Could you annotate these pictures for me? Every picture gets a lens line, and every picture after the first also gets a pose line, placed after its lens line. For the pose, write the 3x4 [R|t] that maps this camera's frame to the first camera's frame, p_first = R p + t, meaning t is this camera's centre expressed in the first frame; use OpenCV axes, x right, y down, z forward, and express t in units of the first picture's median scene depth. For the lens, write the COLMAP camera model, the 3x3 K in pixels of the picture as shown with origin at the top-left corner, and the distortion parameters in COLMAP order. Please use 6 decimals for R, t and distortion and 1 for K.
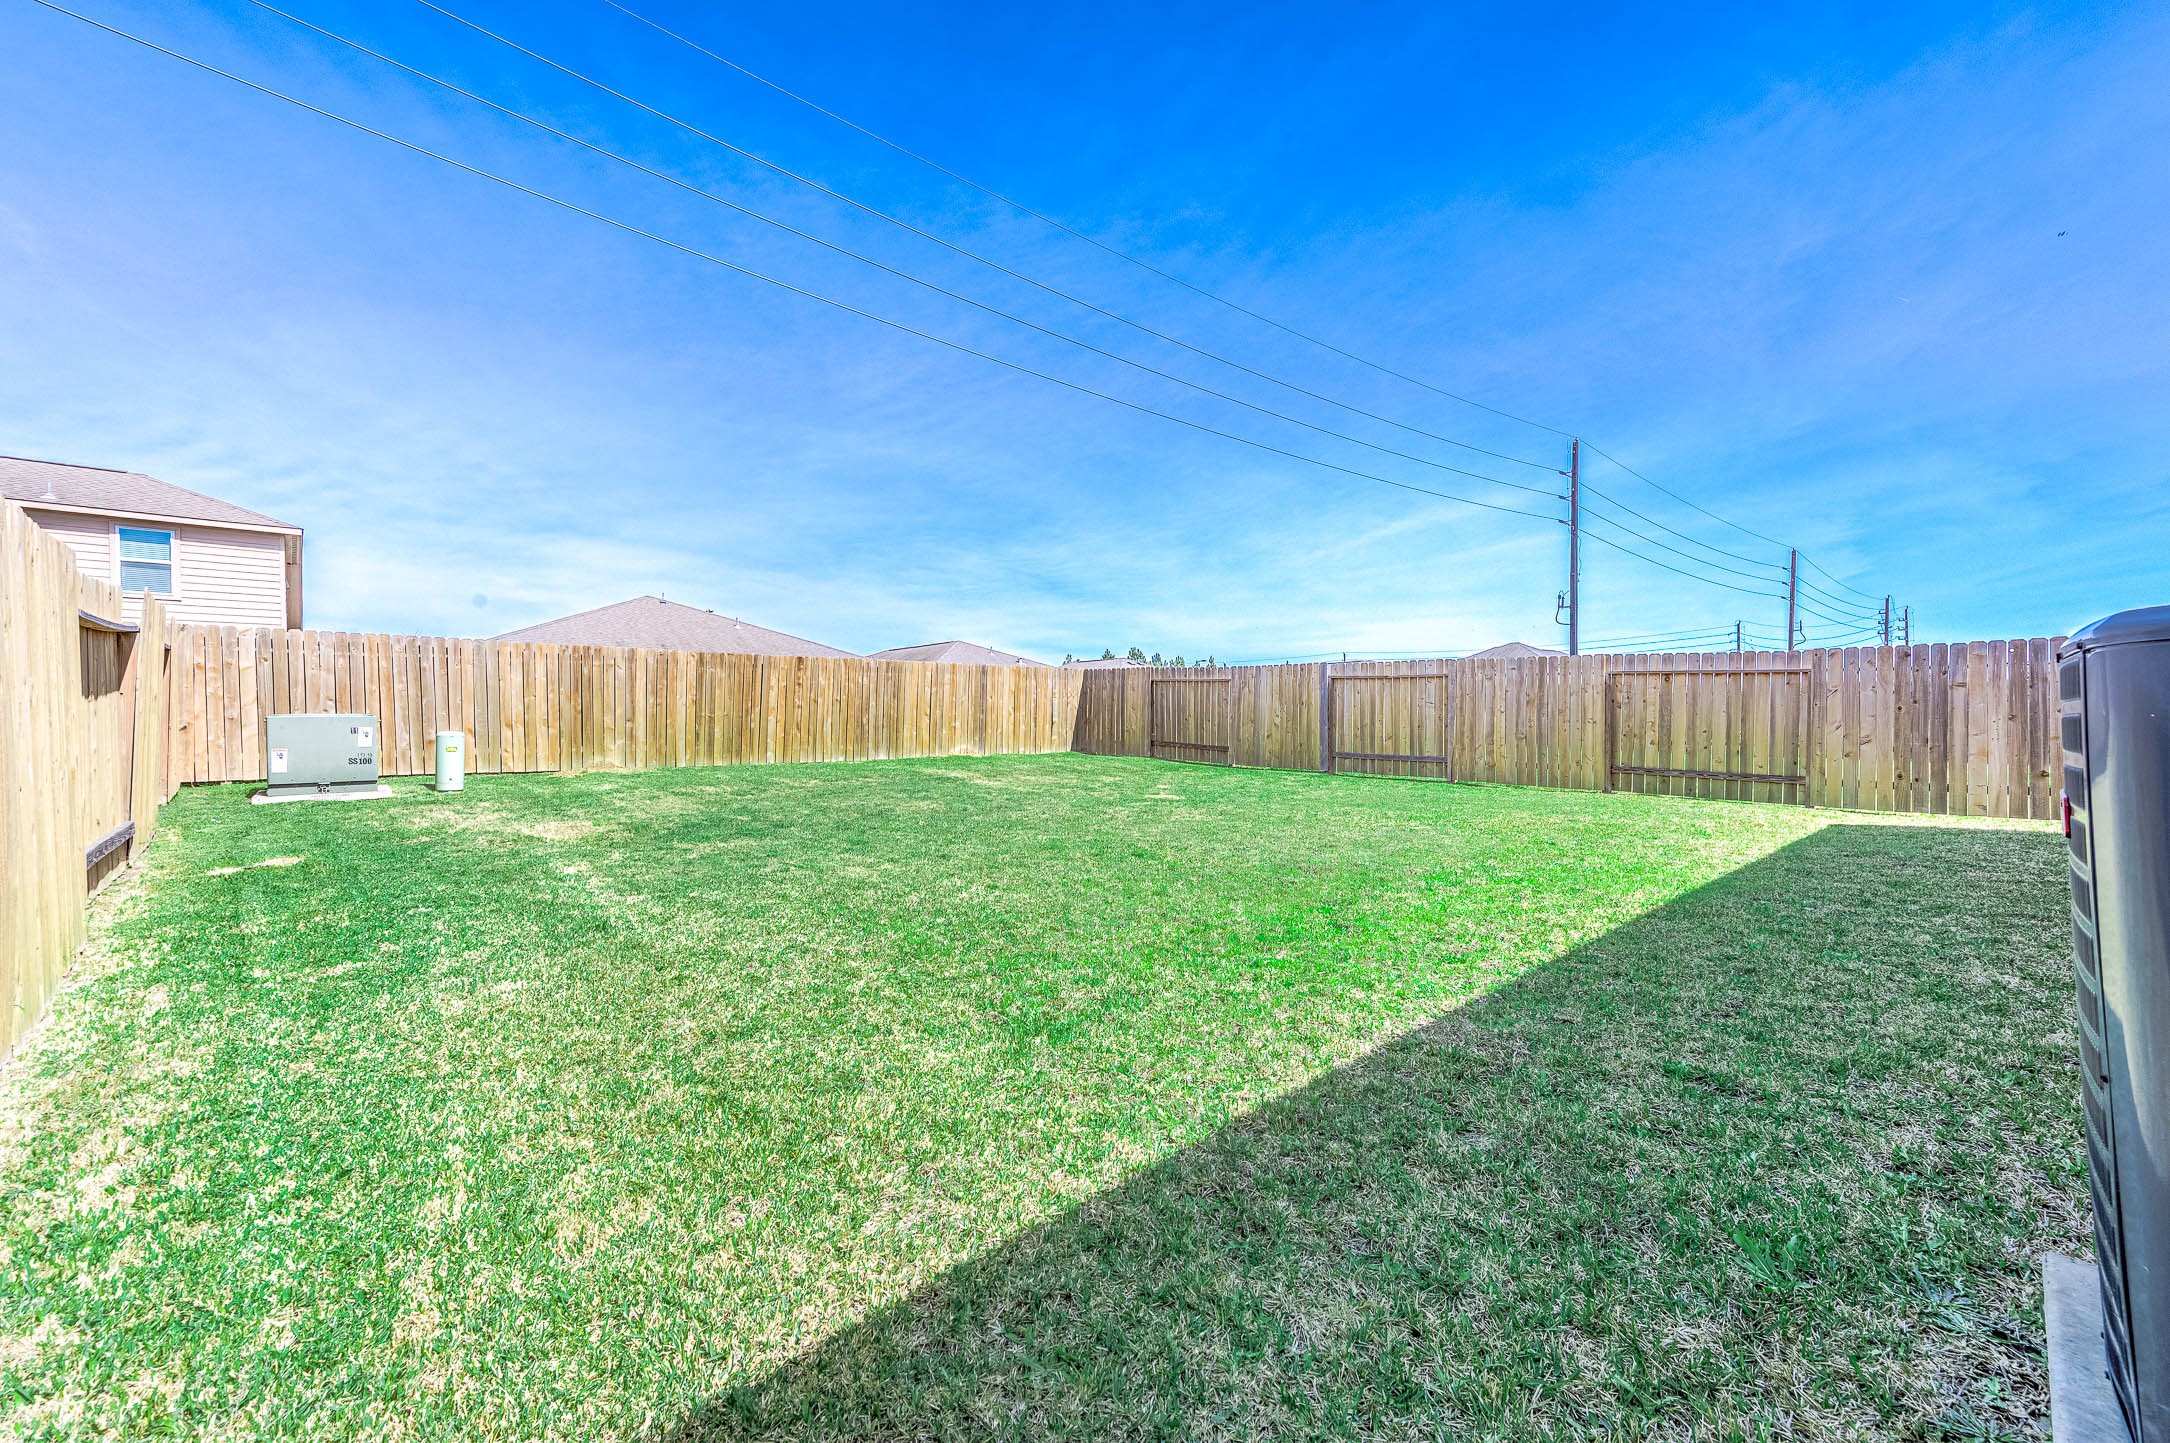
lens RADIAL K [[917.5, 0, 1108.2], [0, 917.5, 725.8], [0, 0, 1]] dist [0.010484, -0.000357]
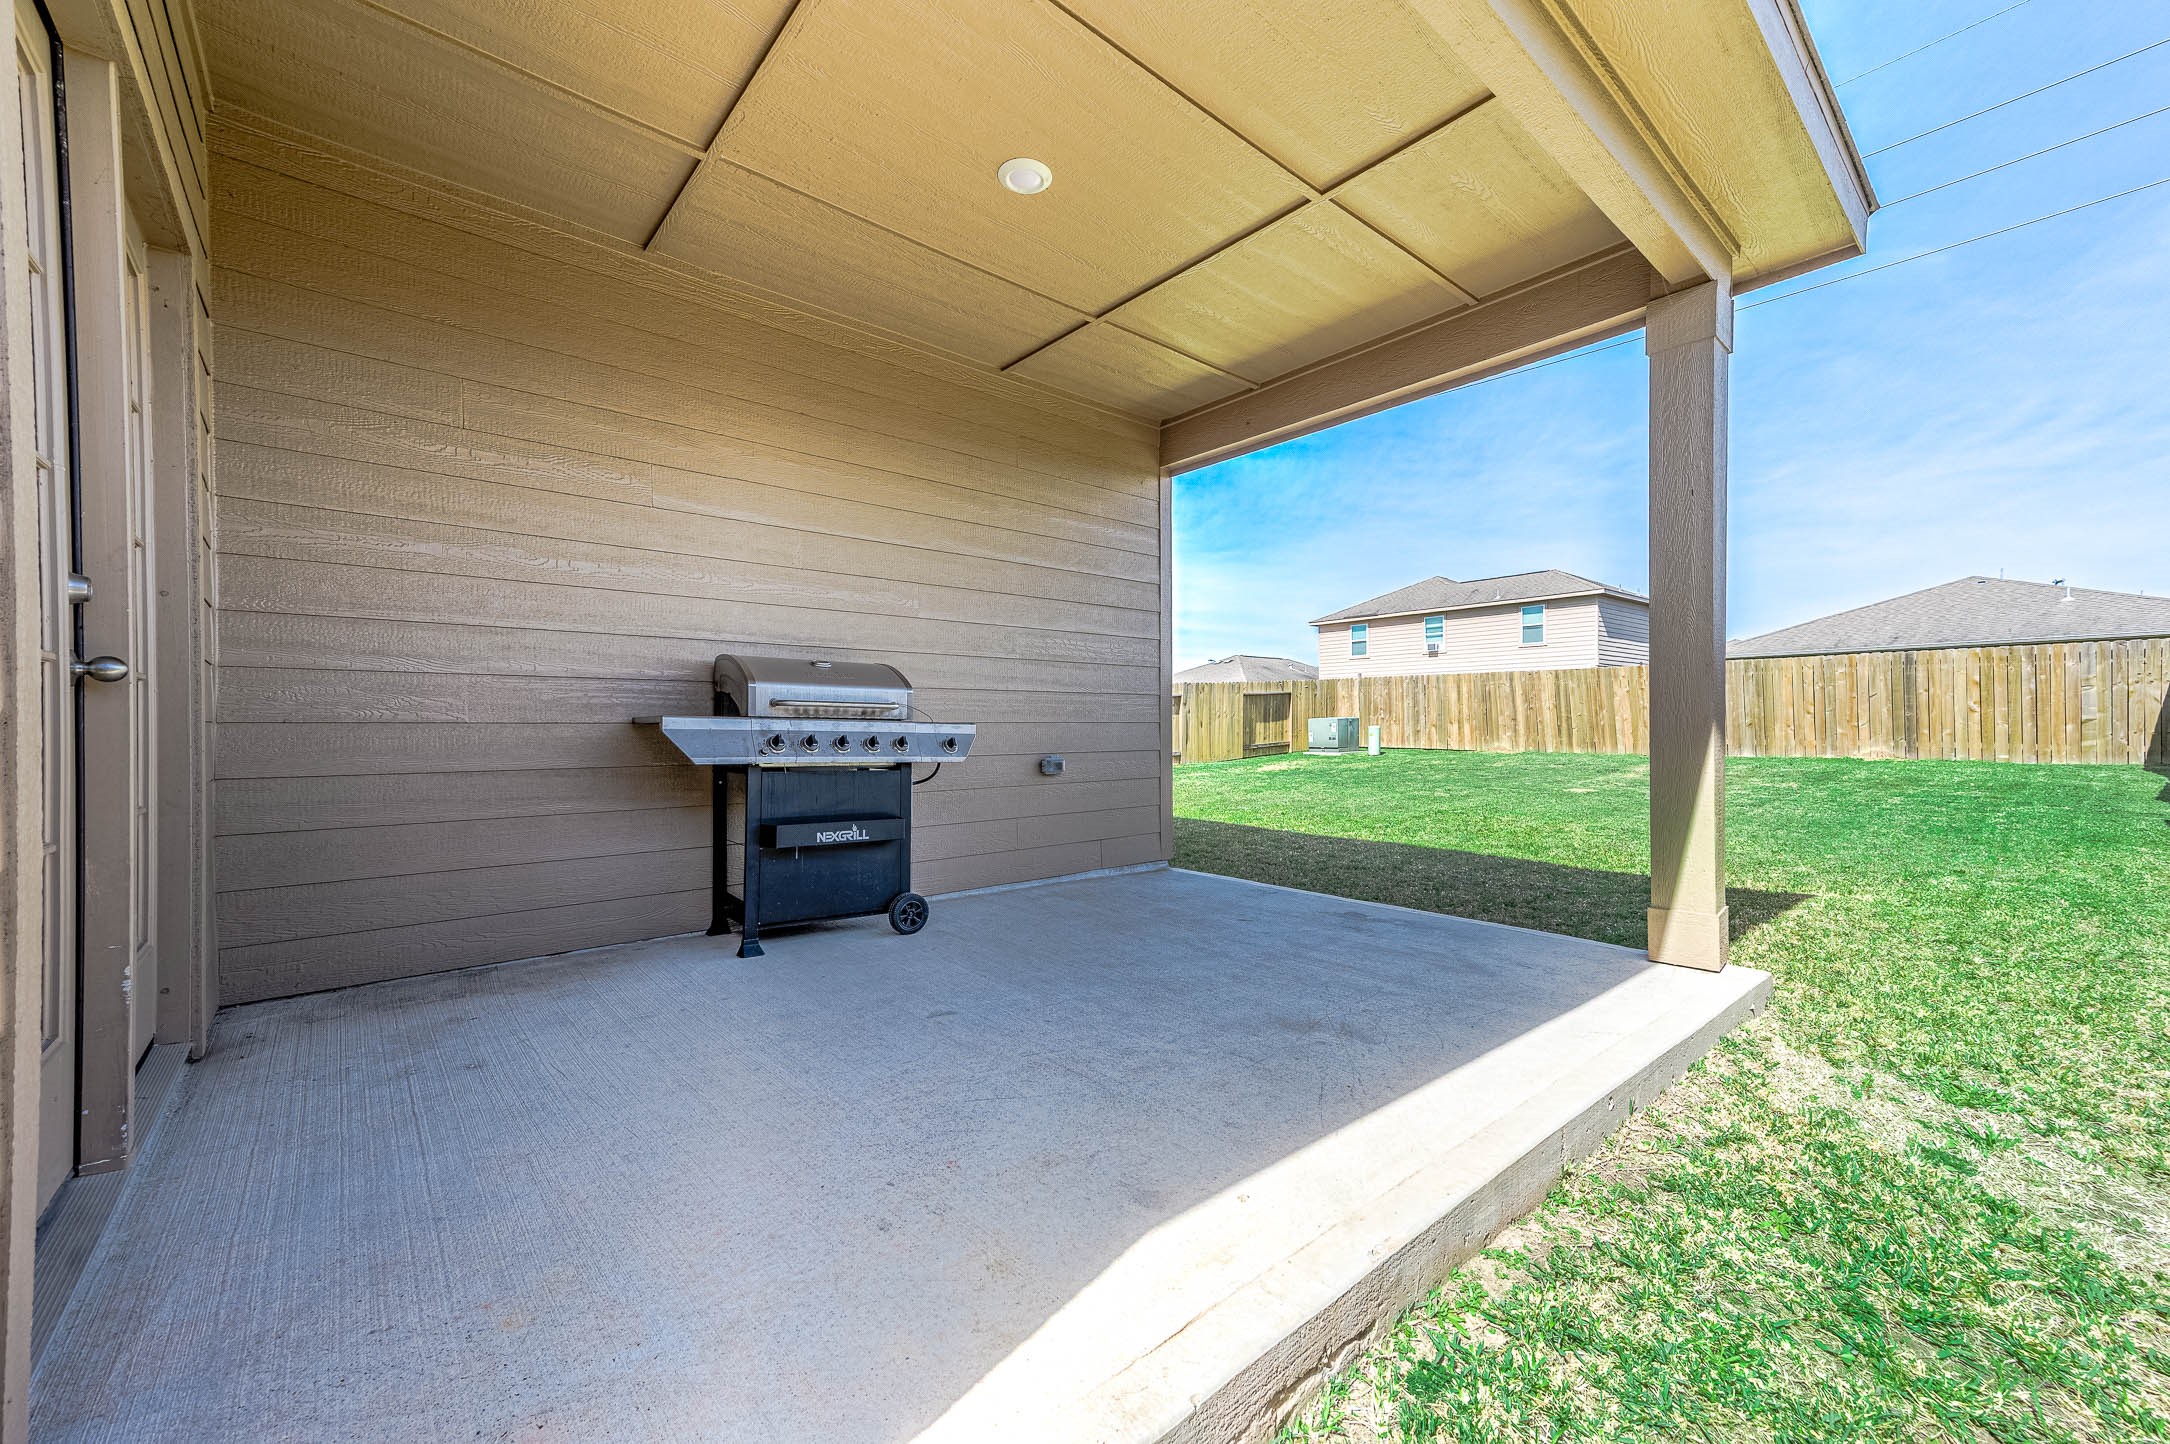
lens RADIAL K [[858.9, 0, 1084.2], [0, 858.9, 724.0], [0, 0, 1]] dist [0.020124, 0.000364]
pose [[-0.038045, 0.008518, -0.999240, 0.859425], [0.001374, 0.999963, 0.008472, -0.010389], [0.999275, -0.001050, -0.038055, 0.325644]]
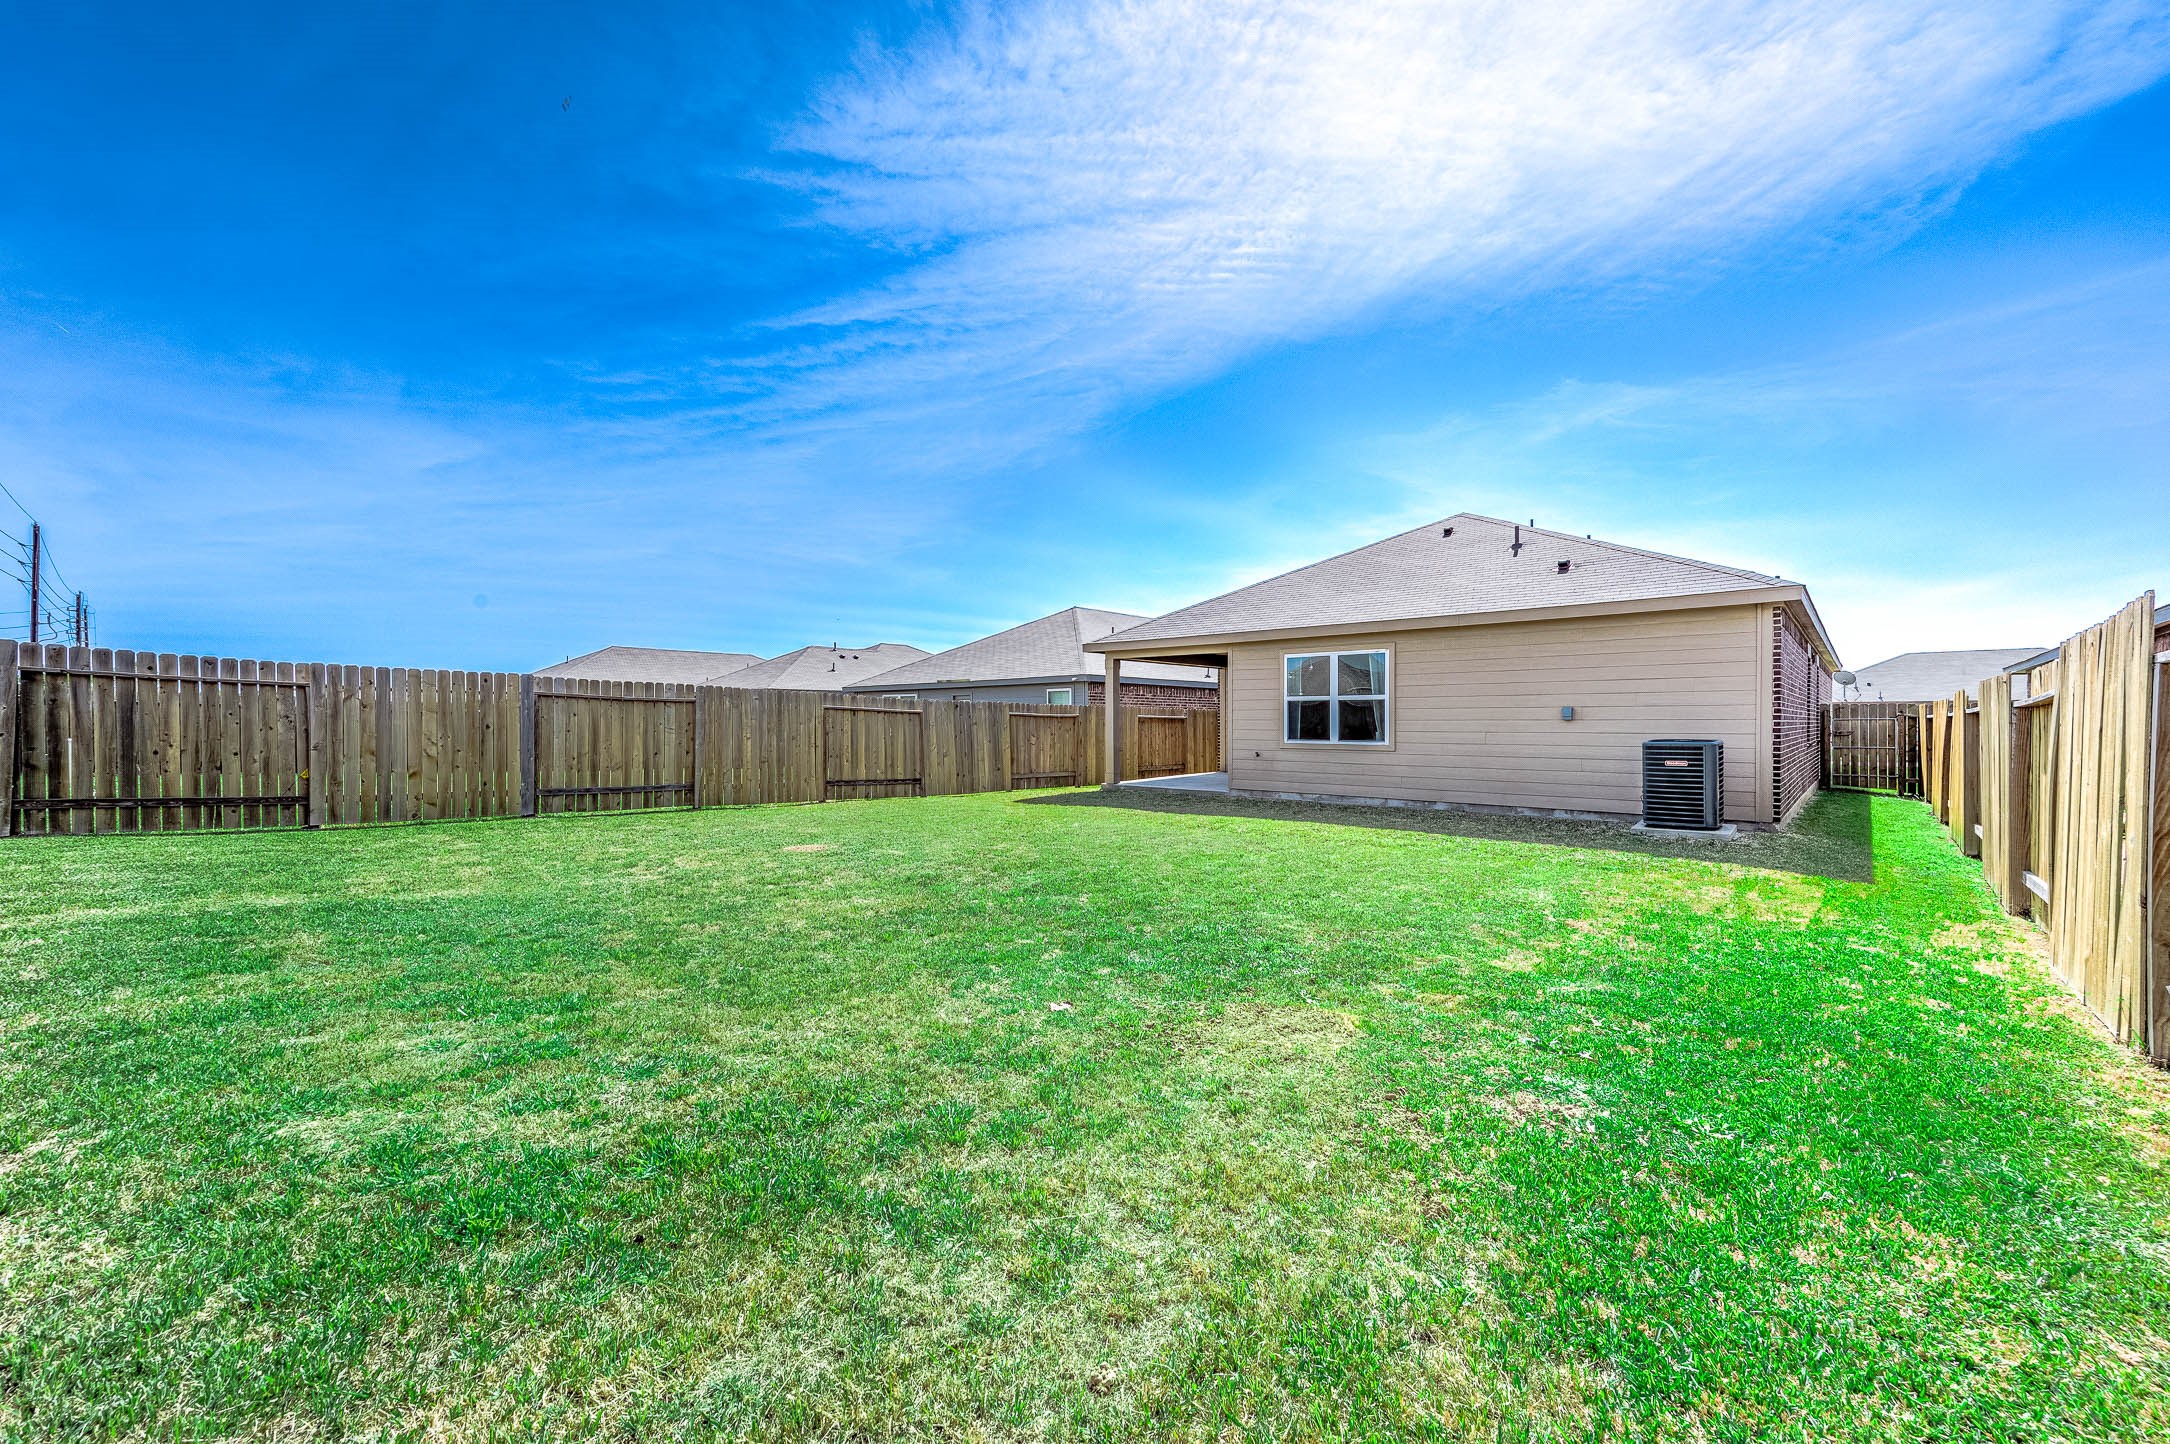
lens RADIAL K [[858.9, 0, 1097.6], [0, 858.9, 732.9], [0, 0, 1]] dist [0.020124, 0.000364]
pose [[-0.065468, -0.003334, 0.997849, -0.562723], [0.005345, 0.999979, 0.003691, -0.021192], [-0.997840, 0.005576, -0.065449, 0.590841]]
